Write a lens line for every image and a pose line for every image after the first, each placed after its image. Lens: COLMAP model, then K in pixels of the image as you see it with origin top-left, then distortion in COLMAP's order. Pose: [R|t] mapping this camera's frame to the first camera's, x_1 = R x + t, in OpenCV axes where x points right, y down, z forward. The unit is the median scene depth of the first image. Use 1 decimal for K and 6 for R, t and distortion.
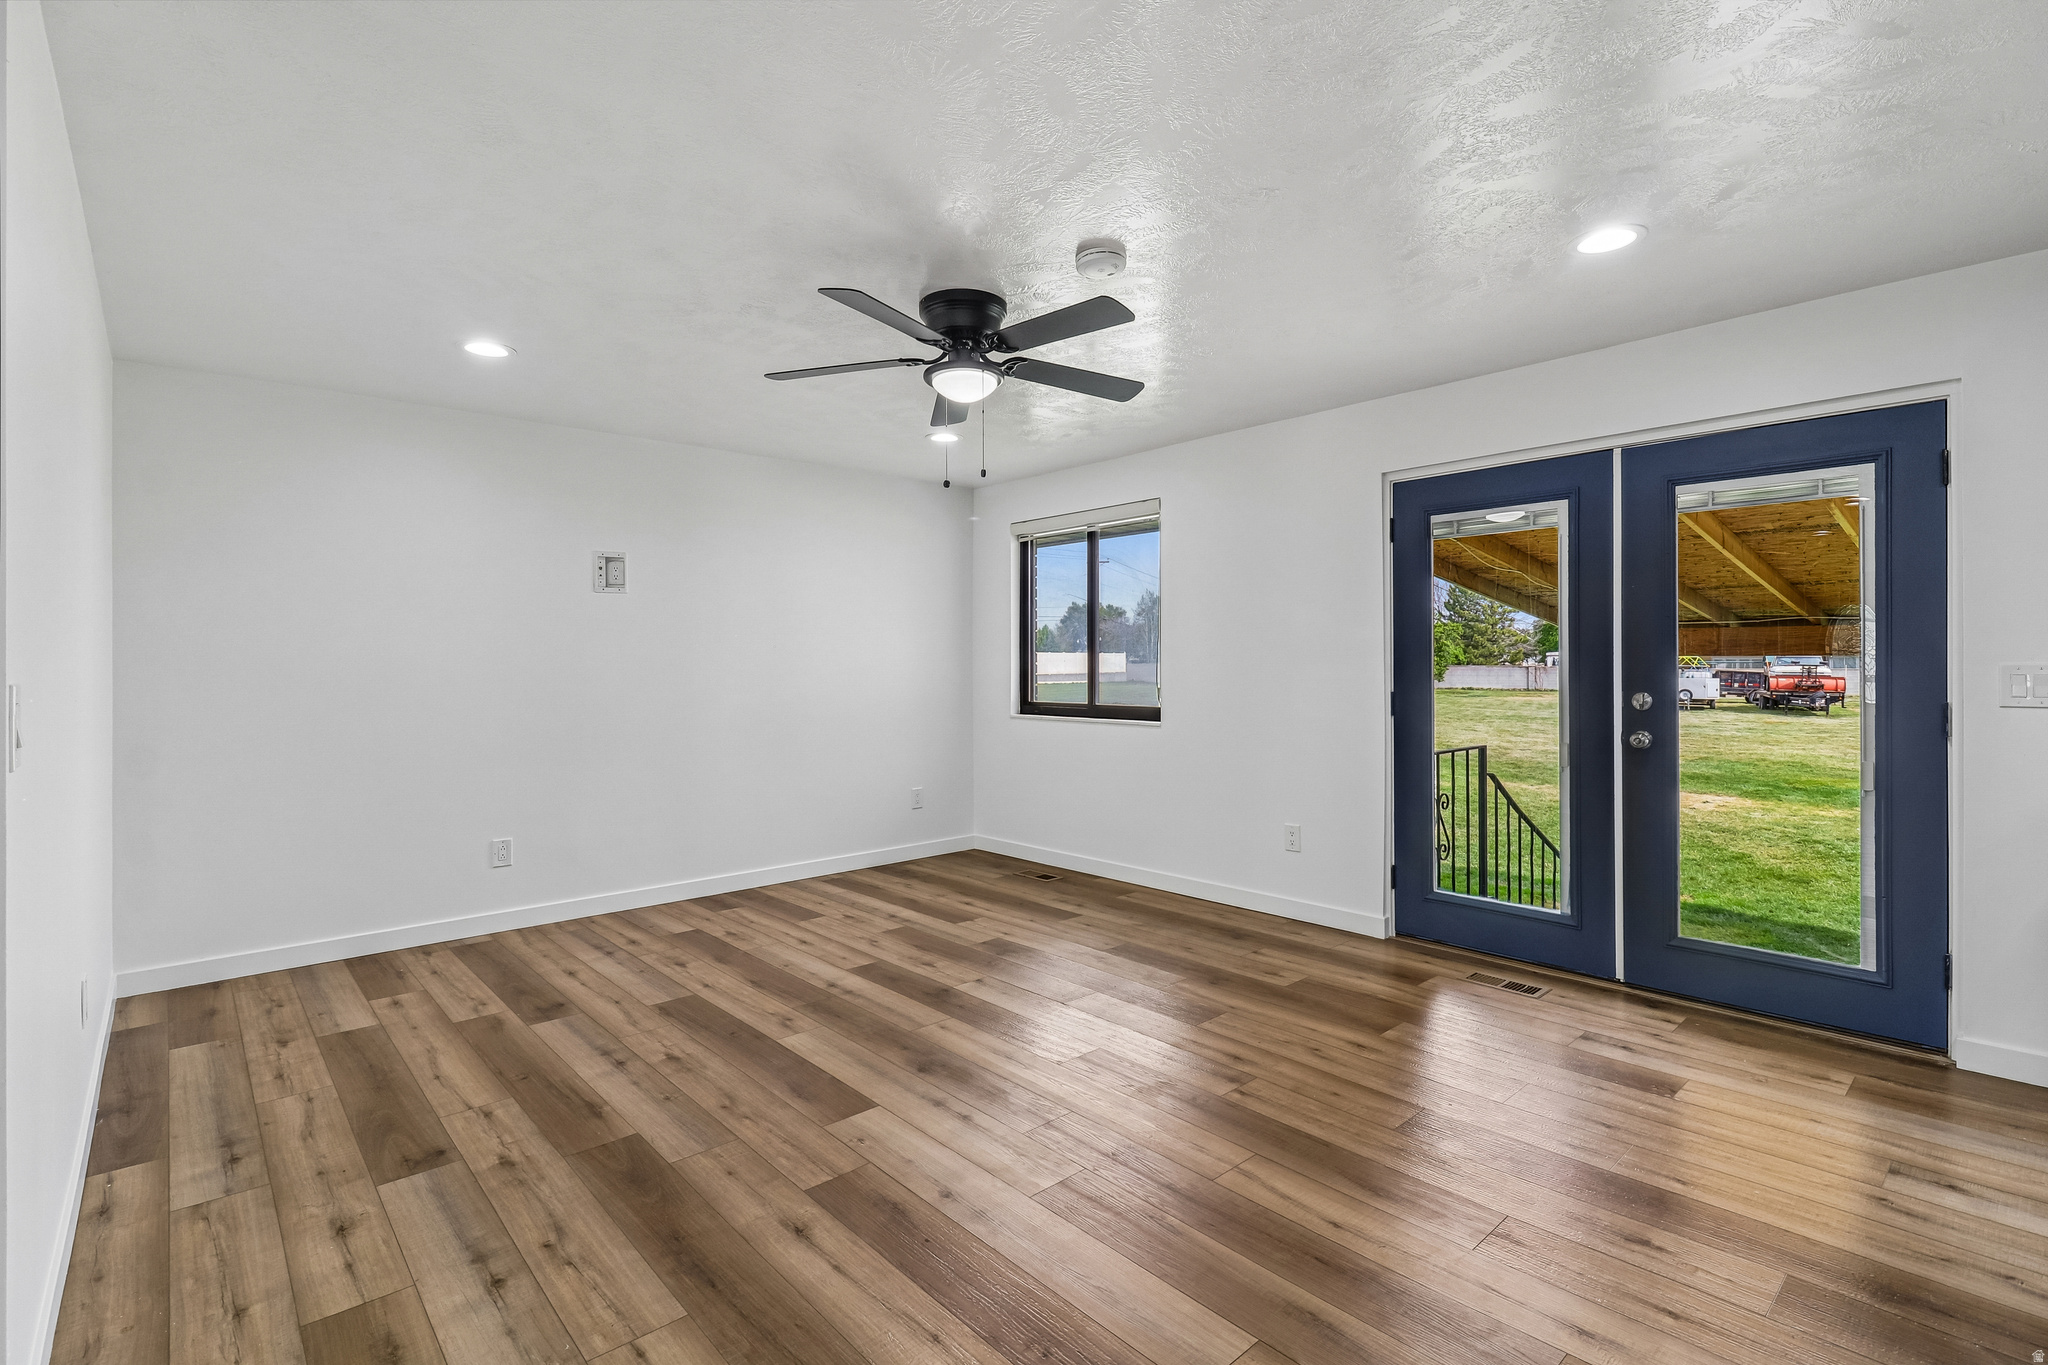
lens RADIAL K [[950.3, 0, 1024.3], [0, 950.3, 664.6], [0, 0, 1]] dist [0.015042, -0.013615]
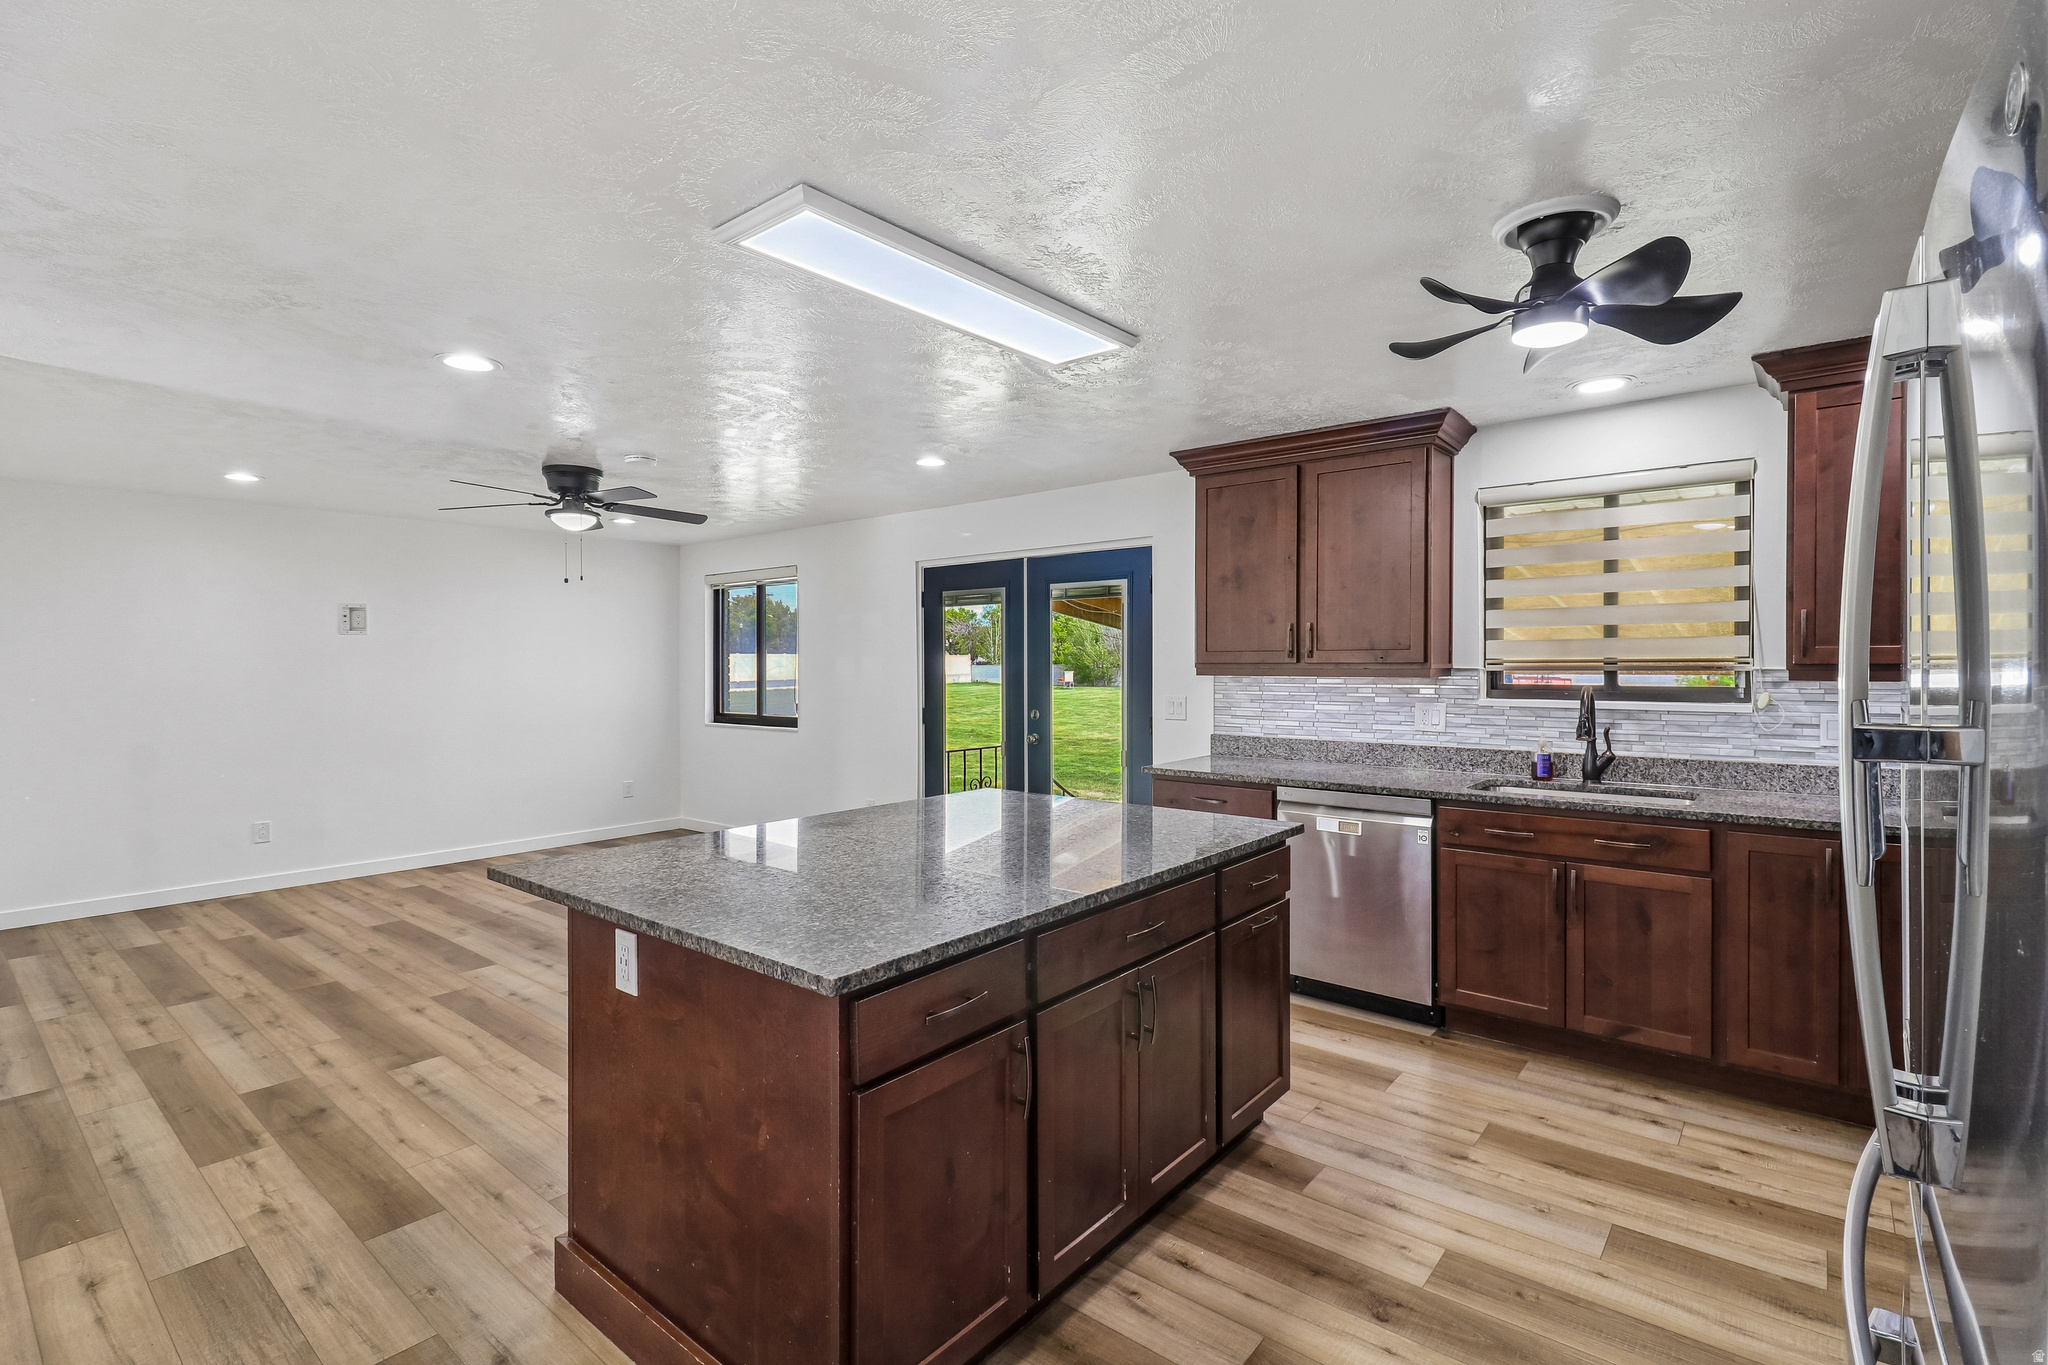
lens RADIAL K [[950.3, 0, 1020.8], [0, 950.3, 673.3], [0, 0, 1]] dist [0.015042, -0.013615]
pose [[0.989300, -0.000419, 0.145896, 0.419367], [-0.000992, 0.999953, 0.009598, -0.053067], [-0.145894, -0.009640, 0.989253, -0.645288]]
